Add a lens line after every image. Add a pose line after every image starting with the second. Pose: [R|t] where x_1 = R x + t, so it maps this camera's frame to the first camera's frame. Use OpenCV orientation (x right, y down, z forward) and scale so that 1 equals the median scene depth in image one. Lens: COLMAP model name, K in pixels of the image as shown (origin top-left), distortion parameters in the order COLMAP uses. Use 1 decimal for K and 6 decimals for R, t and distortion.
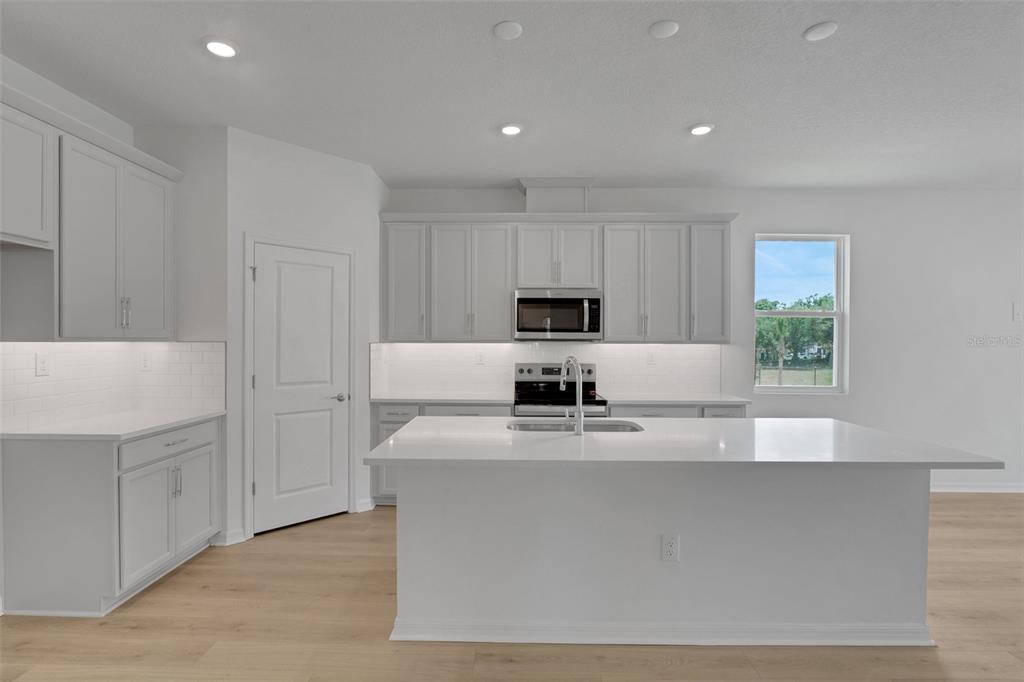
lens RADIAL K [[441.2, 0, 507.9], [0, 441.2, 343.1], [0, 0, 1]] dist [-0.020918, 0.000365]
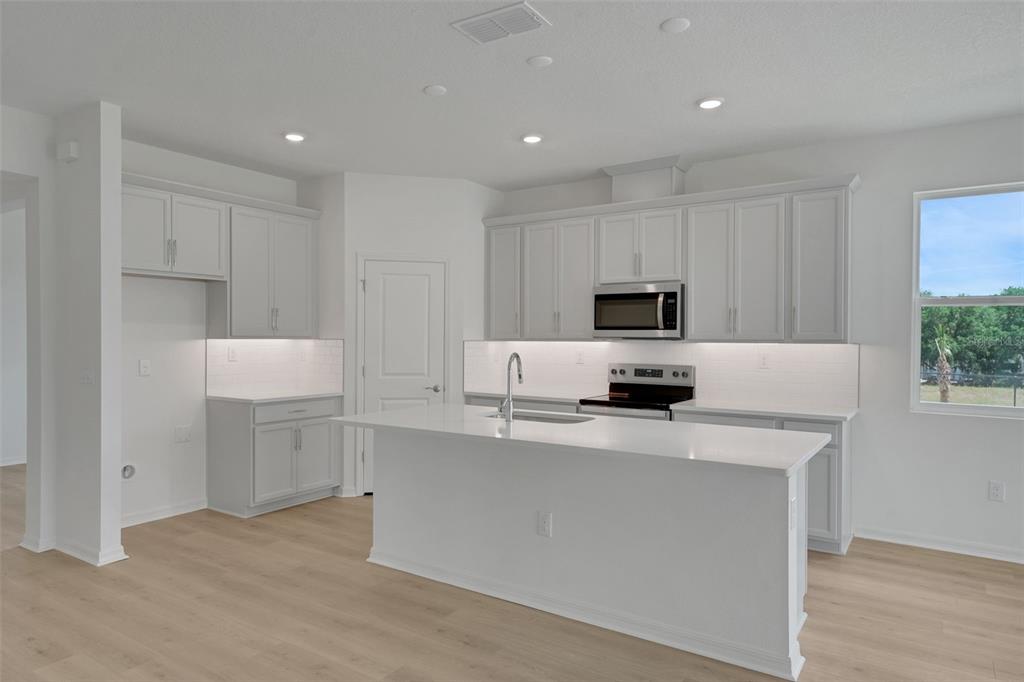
lens RADIAL K [[530.8, 0, 512.0], [0, 530.8, 341.0], [0, 0, 1]] dist [-0.005369, -0.000150]
pose [[0.872139, 0.003129, -0.489248, 0.444518], [-0.004745, 0.999987, -0.002063, 0.002083], [0.489235, 0.004121, 0.872142, -0.100242]]
